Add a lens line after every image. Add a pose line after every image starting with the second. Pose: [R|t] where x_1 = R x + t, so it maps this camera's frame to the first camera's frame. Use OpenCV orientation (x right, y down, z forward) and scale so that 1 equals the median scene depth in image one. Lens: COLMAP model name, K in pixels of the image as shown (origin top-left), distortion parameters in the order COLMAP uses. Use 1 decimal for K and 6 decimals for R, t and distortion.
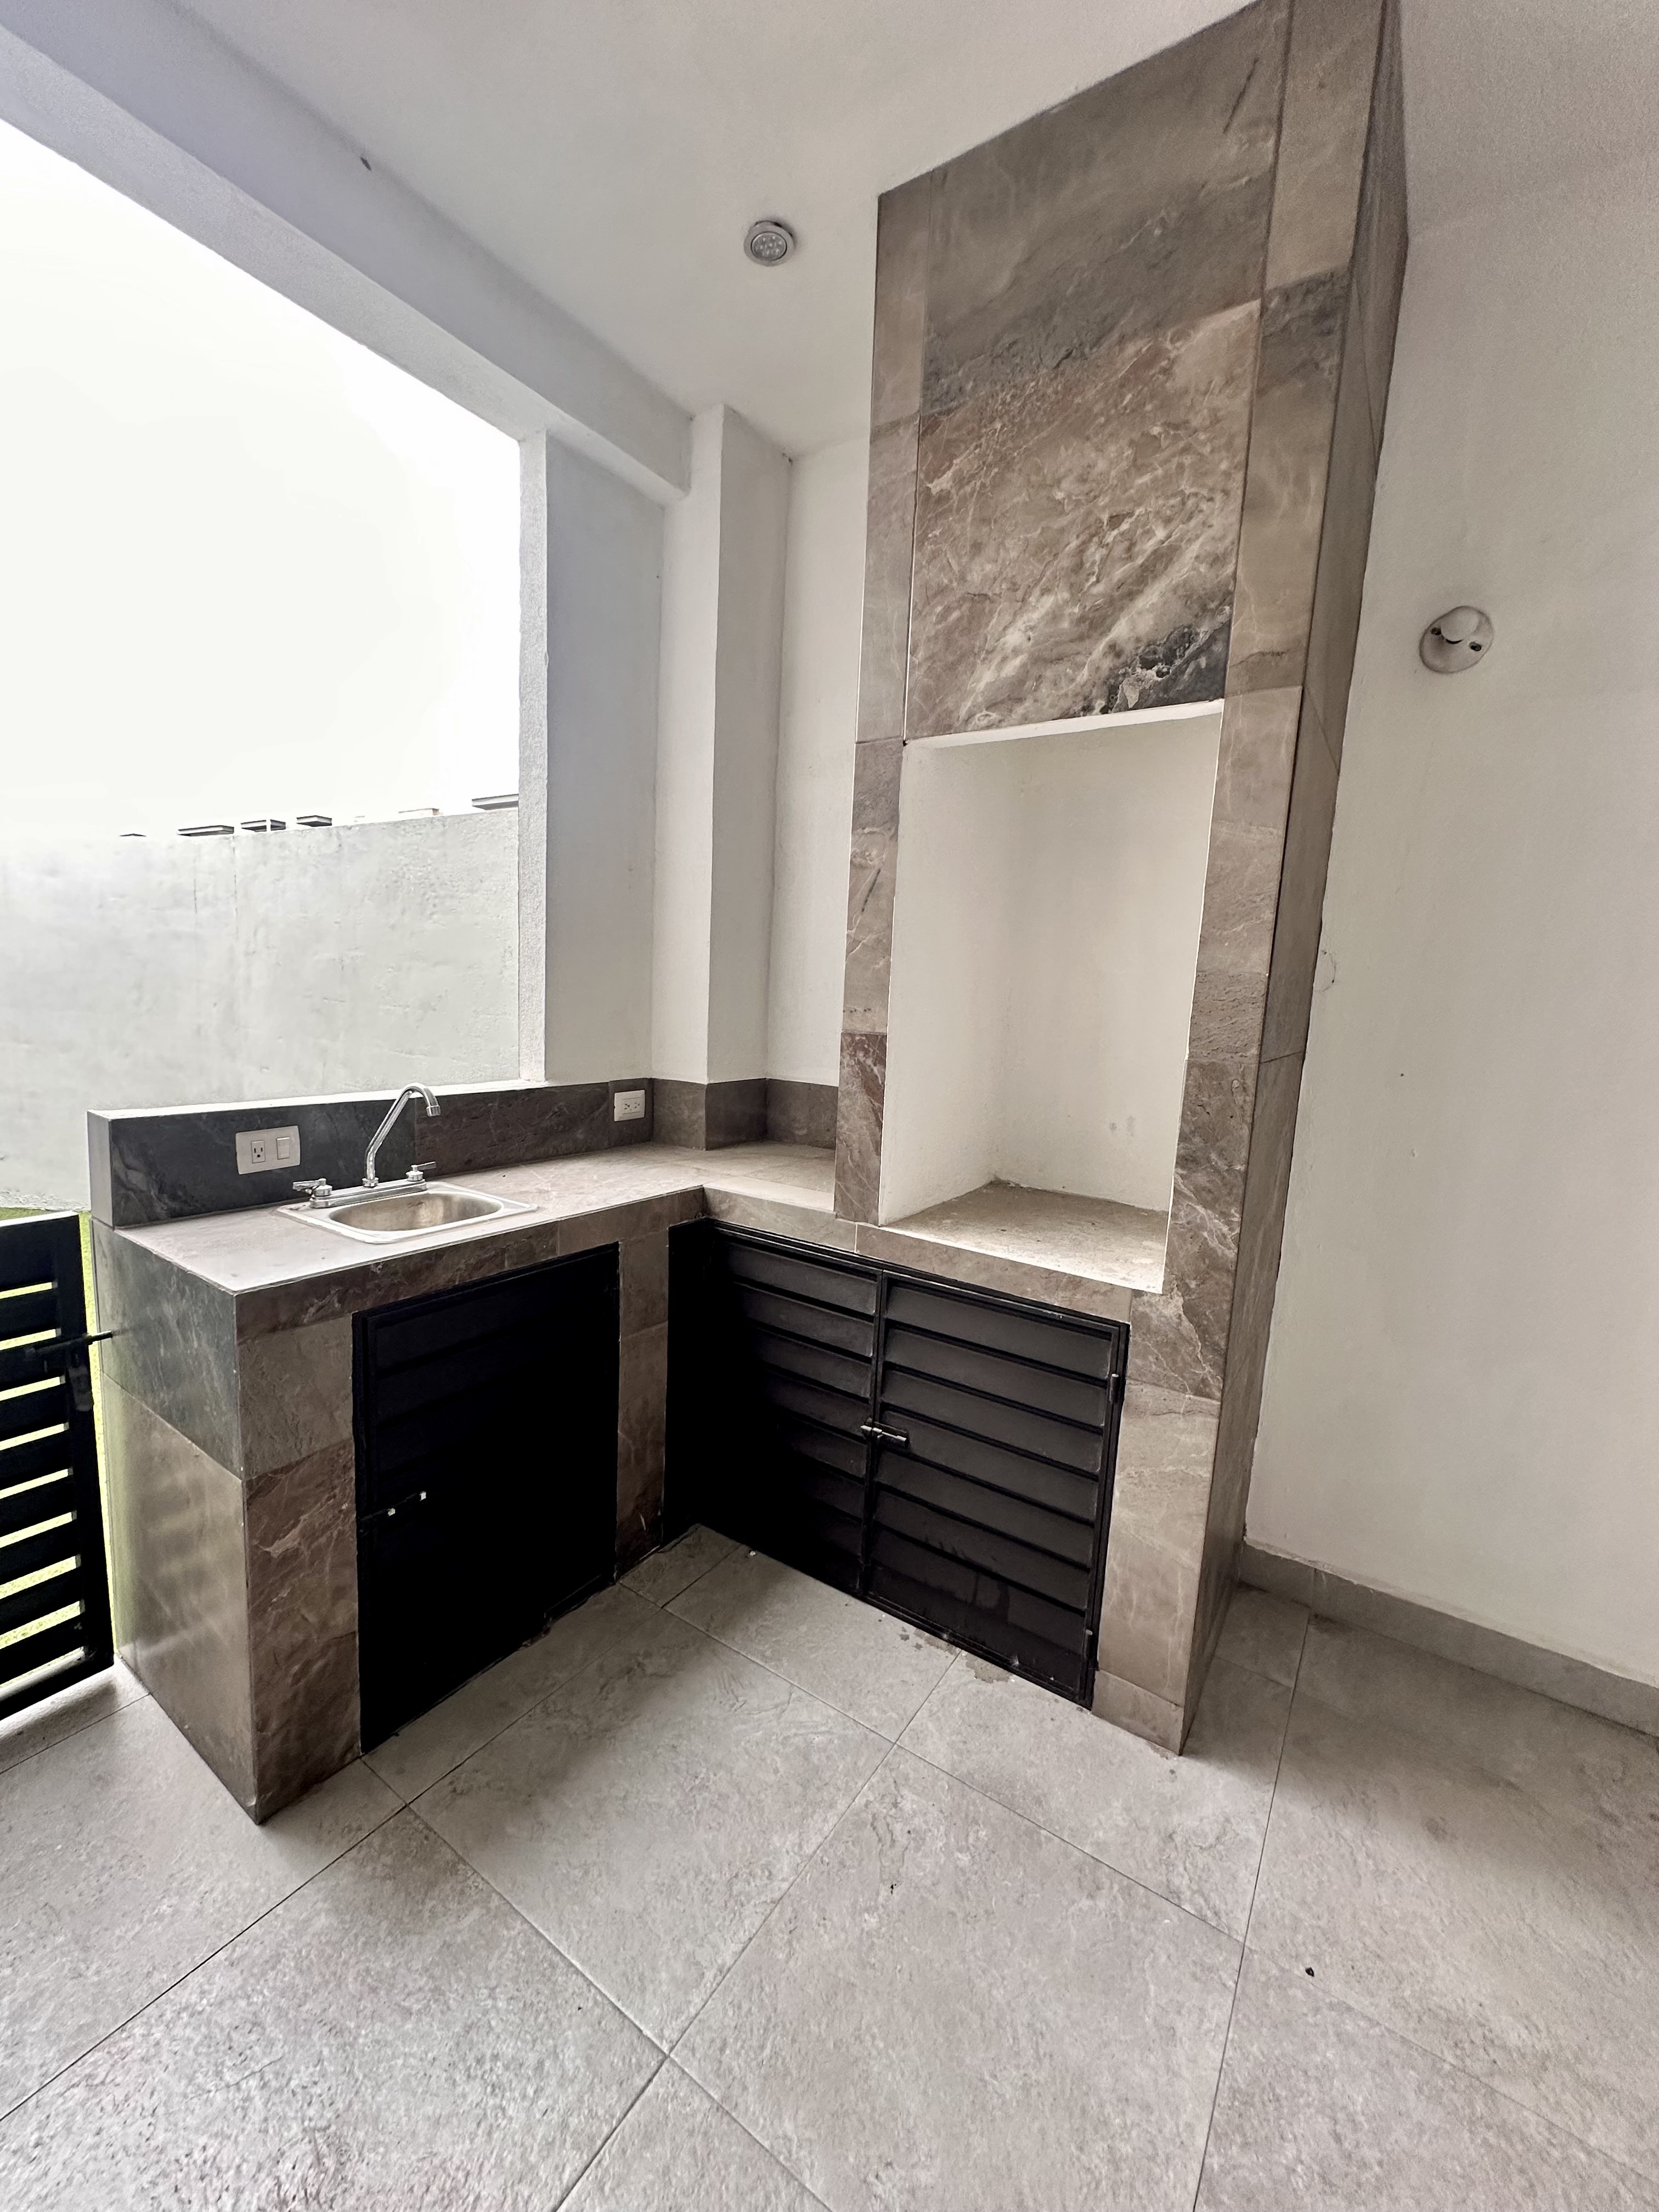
lens RADIAL K [[890.0, 0, 829.5], [0, 890.0, 1106.0], [0, 0, 1]] dist [-0.002619, 0.001446]
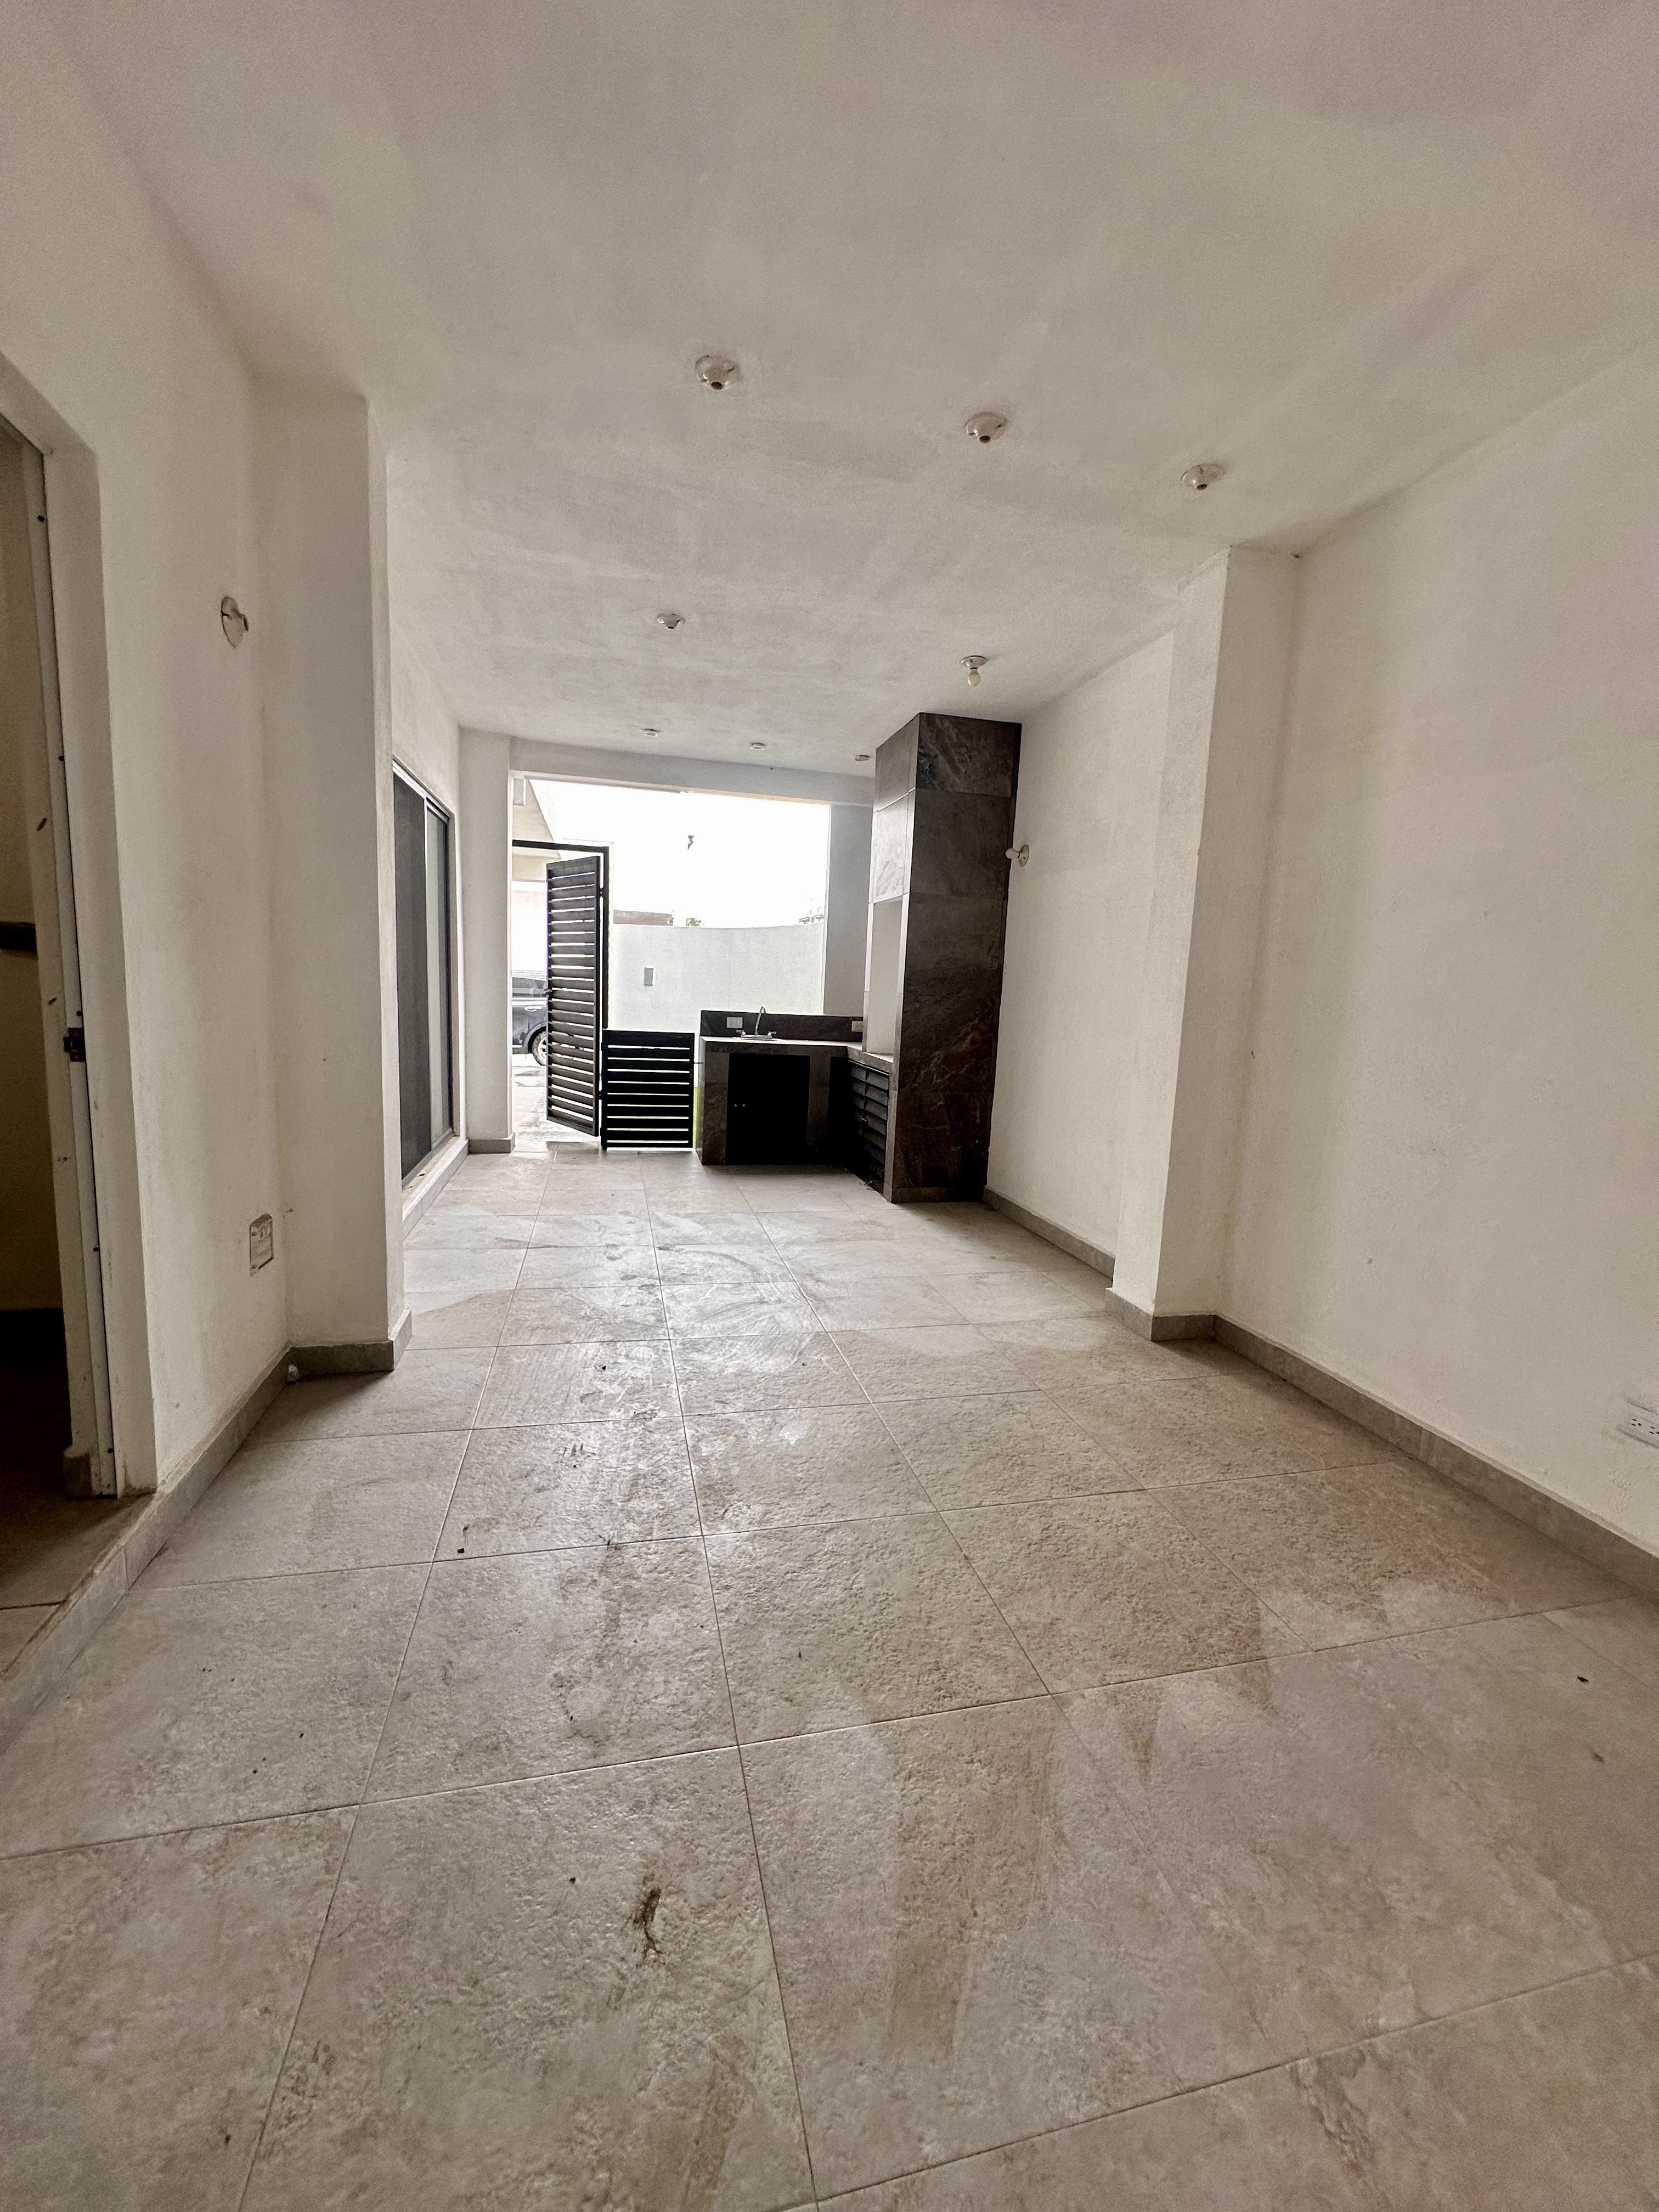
lens RADIAL K [[890.0, 0, 829.5], [0, 890.0, 1106.0], [0, 0, 1]] dist [-0.002619, 0.001446]
pose [[0.742833, 0.081741, -0.664468, 2.414665], [-0.102803, 0.994674, 0.007434, 0.363579], [0.661536, 0.062787, 0.747280, -1.677220]]
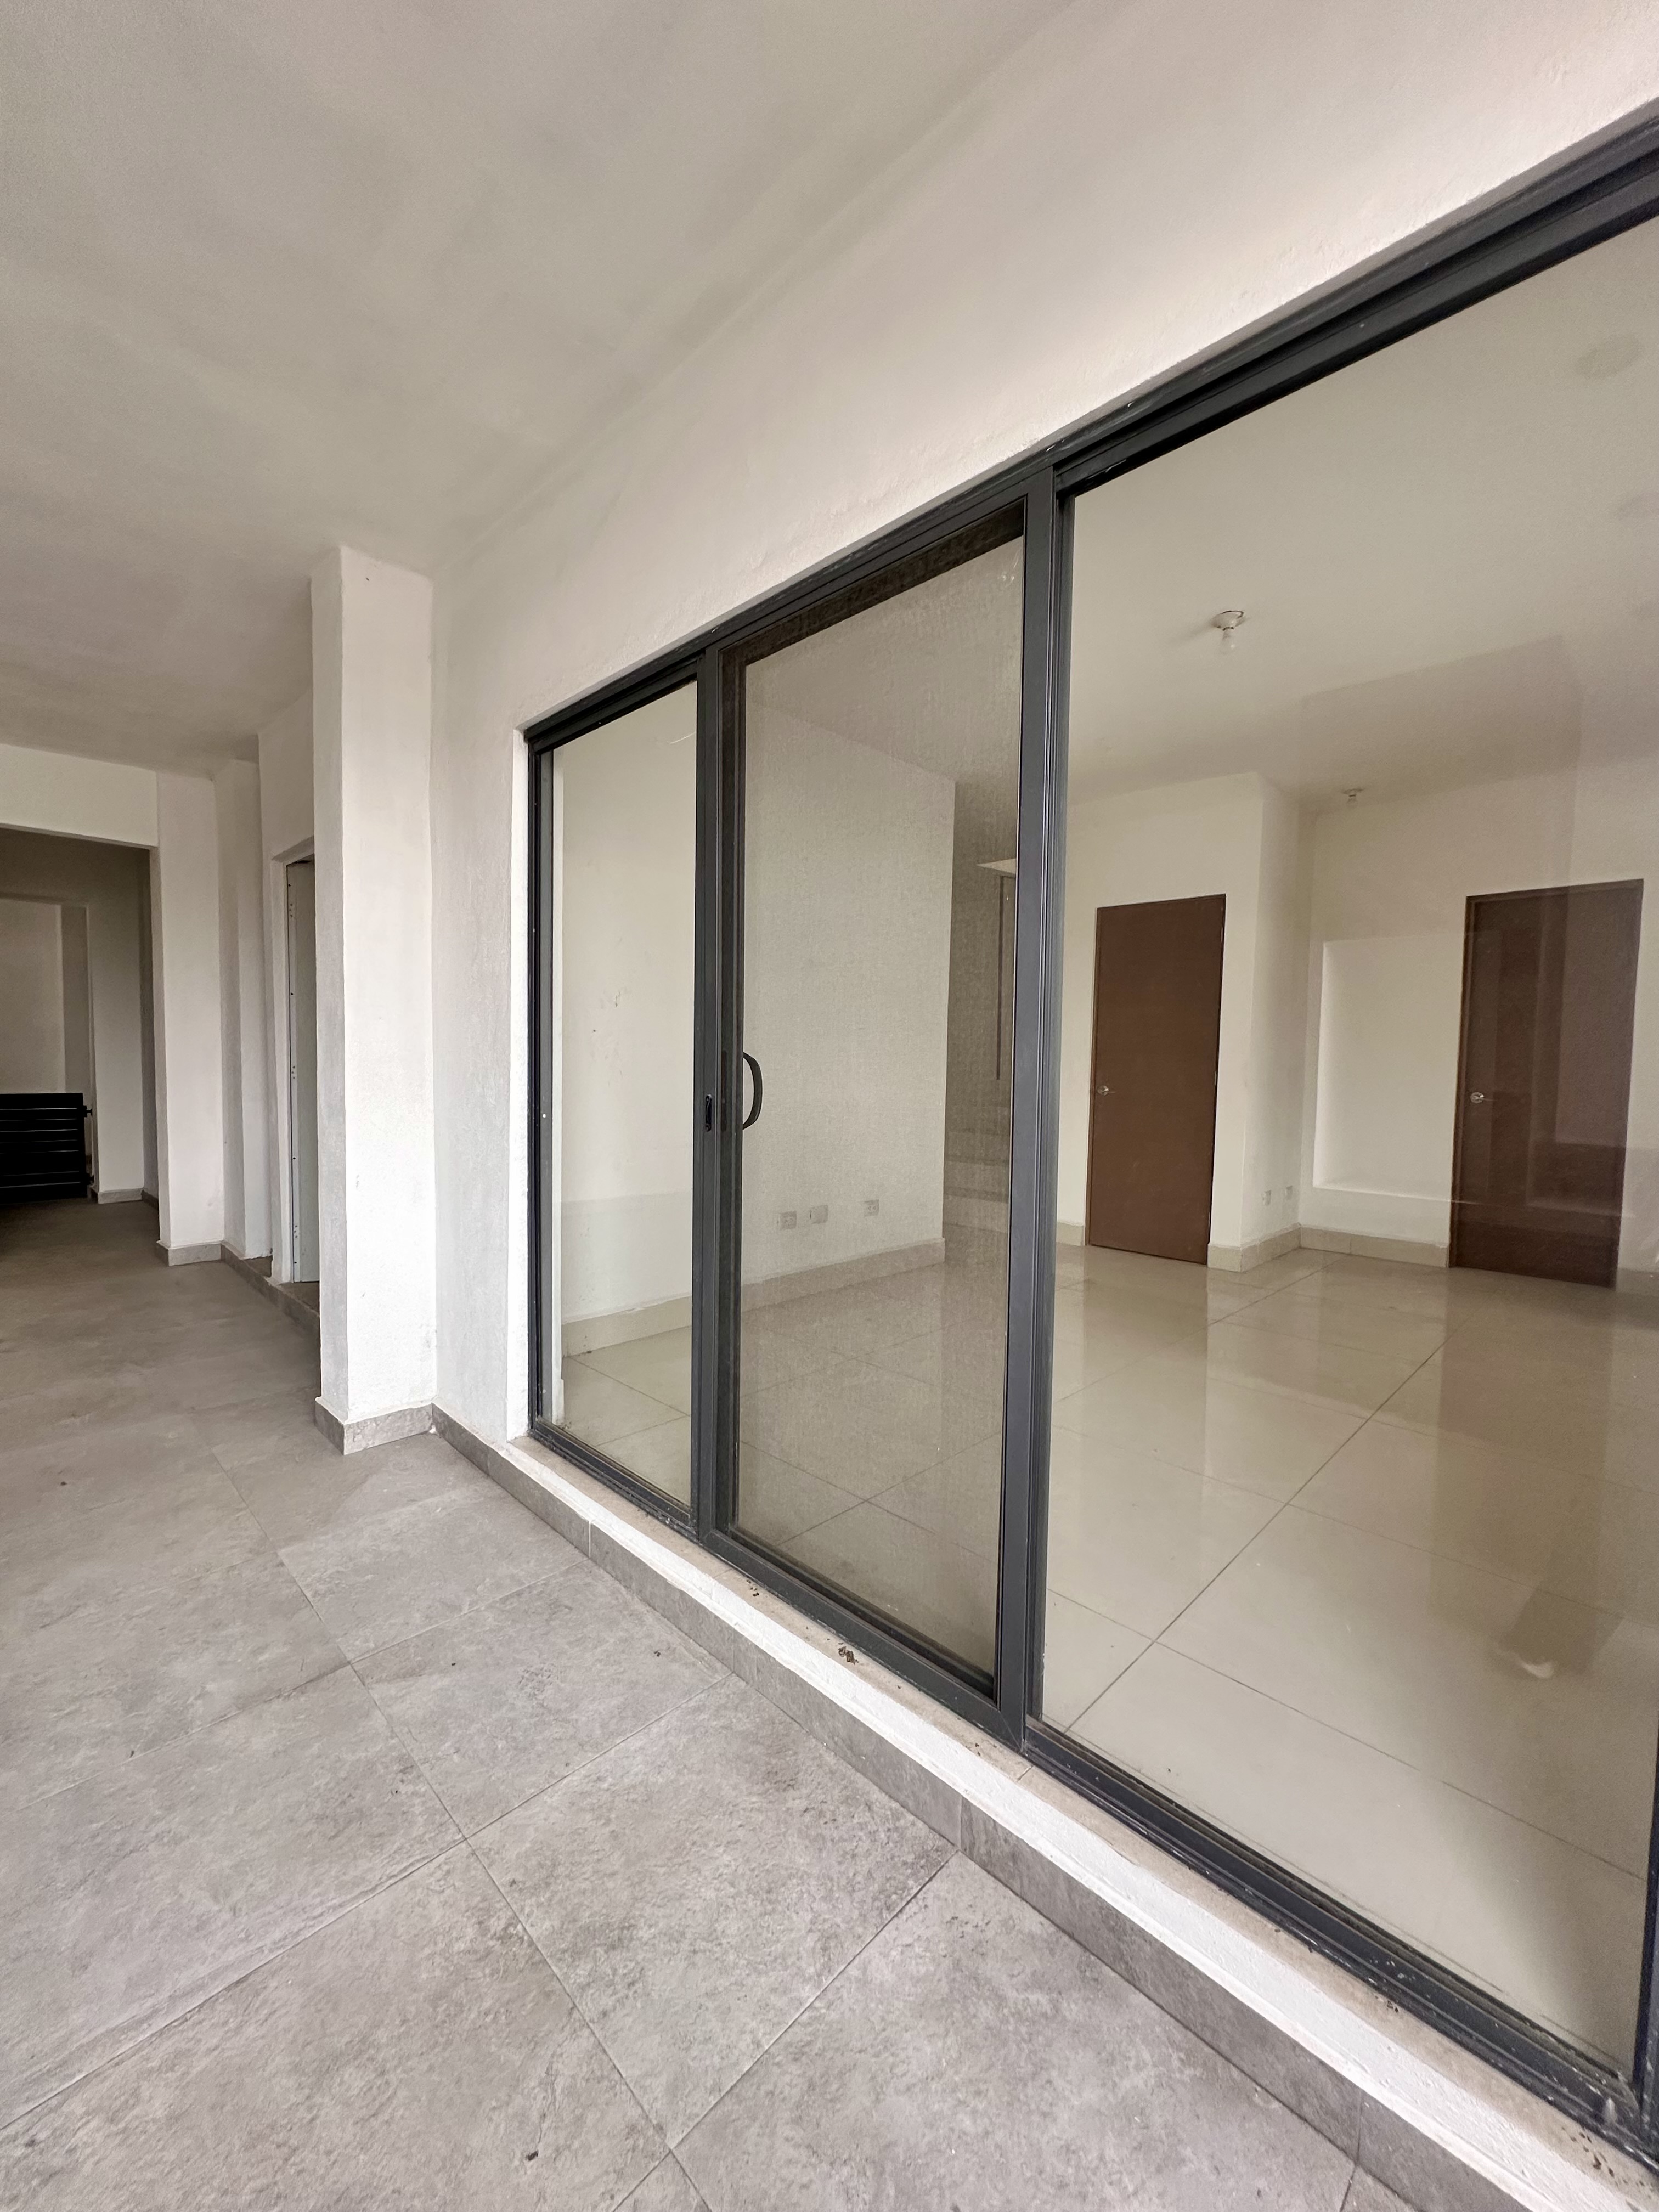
lens RADIAL K [[890.0, 0, 829.5], [0, 890.0, 1106.0], [0, 0, 1]] dist [-0.002619, 0.001446]
pose [[-0.981014, -0.073988, 0.179268, -0.691127], [-0.037295, 0.979086, 0.199998, -0.087092], [-0.190316, 0.189515, -0.963257, 0.566611]]
